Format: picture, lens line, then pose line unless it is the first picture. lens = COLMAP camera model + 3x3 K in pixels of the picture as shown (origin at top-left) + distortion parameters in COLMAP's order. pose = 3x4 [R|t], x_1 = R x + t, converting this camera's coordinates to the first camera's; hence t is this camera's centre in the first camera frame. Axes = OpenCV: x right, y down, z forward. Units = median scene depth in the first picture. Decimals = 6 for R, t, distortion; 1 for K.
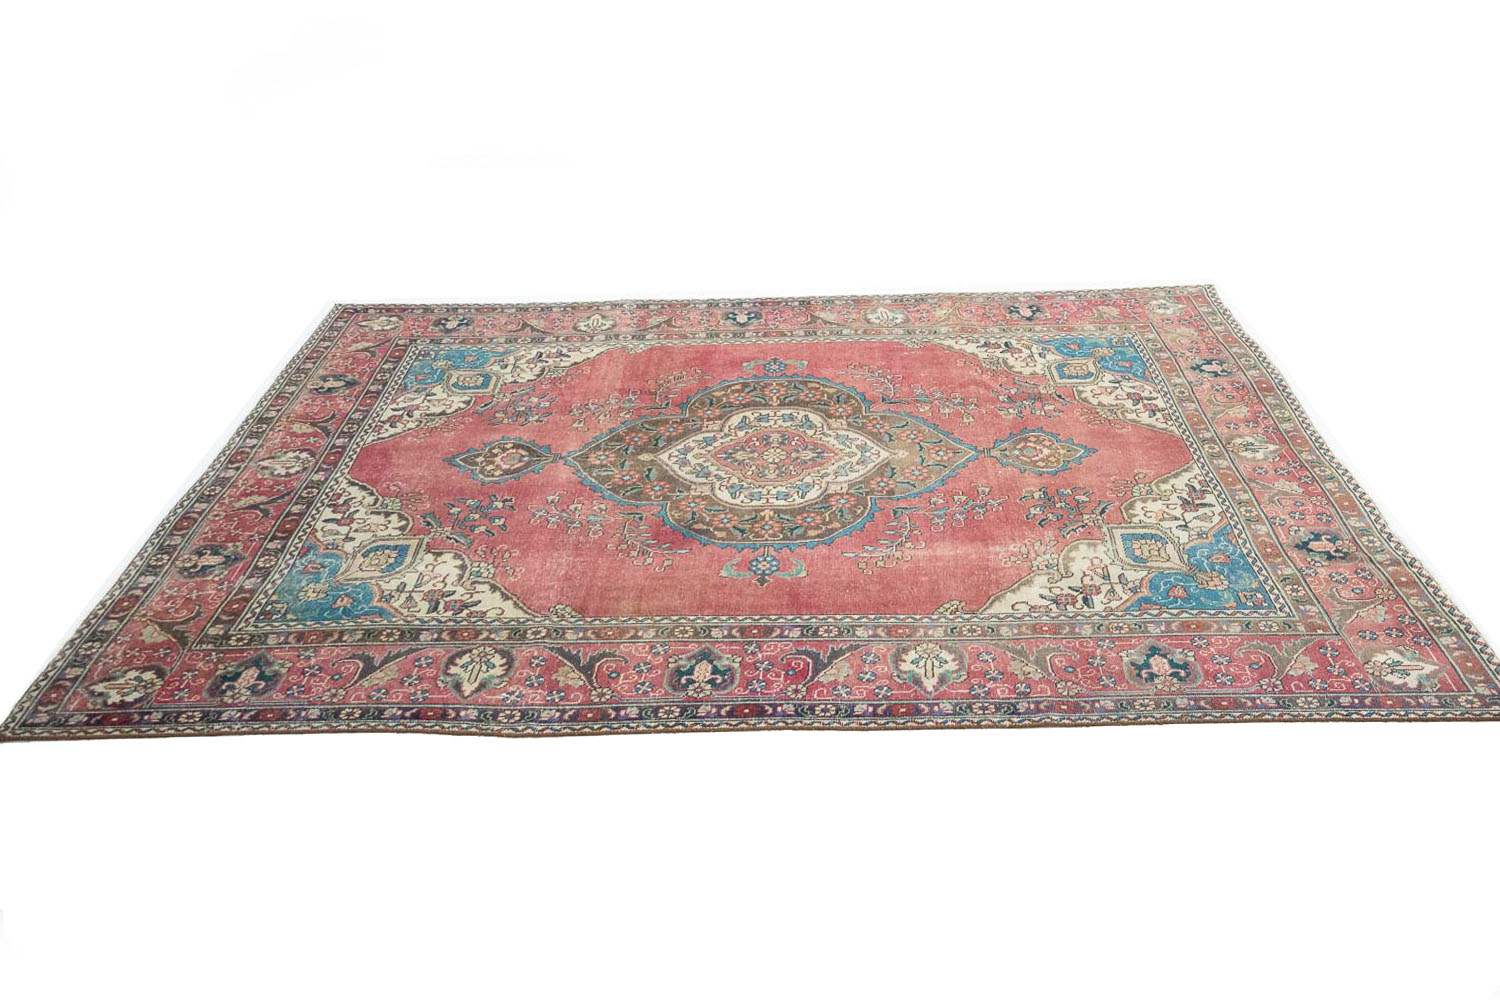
lens RADIAL K [[1212.9, 0, 855.9], [0, 1212.9, 499.8], [0, 0, 1]] dist [0.001686, -0.001131]
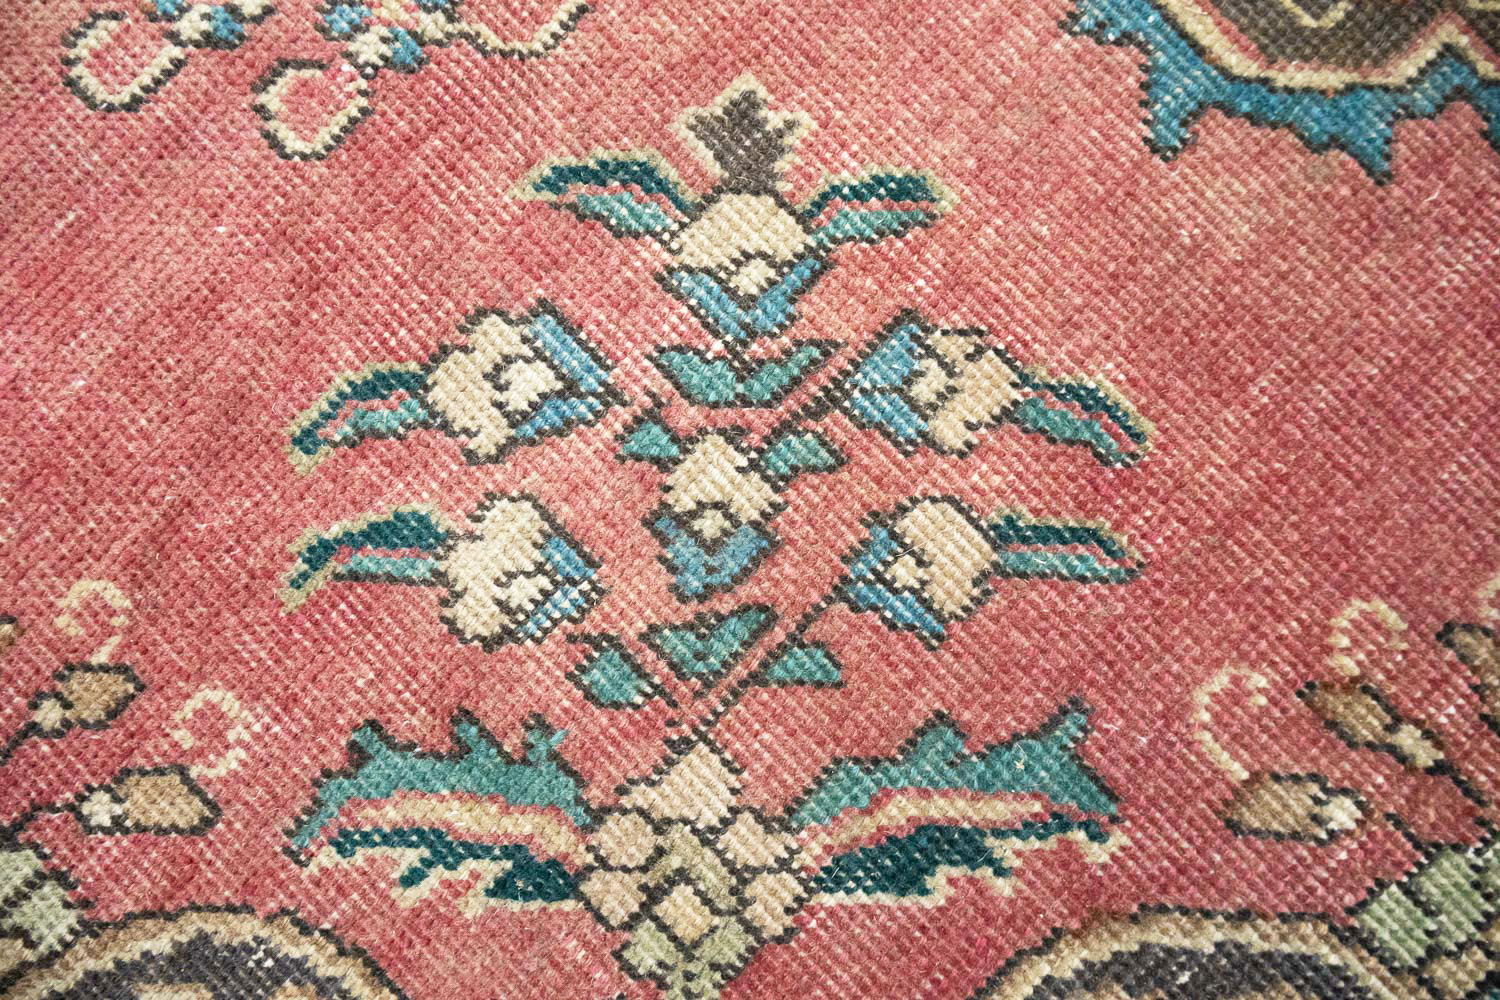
lens RADIAL K [[1209.9, 0, 736.0], [0, 1209.9, 517.9], [0, 0, 1]] dist [0.001520, -0.004595]
pose [[-0.666257, -0.742010, 0.074315, -0.329779], [0.407266, -0.278575, 0.869788, -0.180676], [-0.624689, 0.609768, 0.487798, 1.102696]]
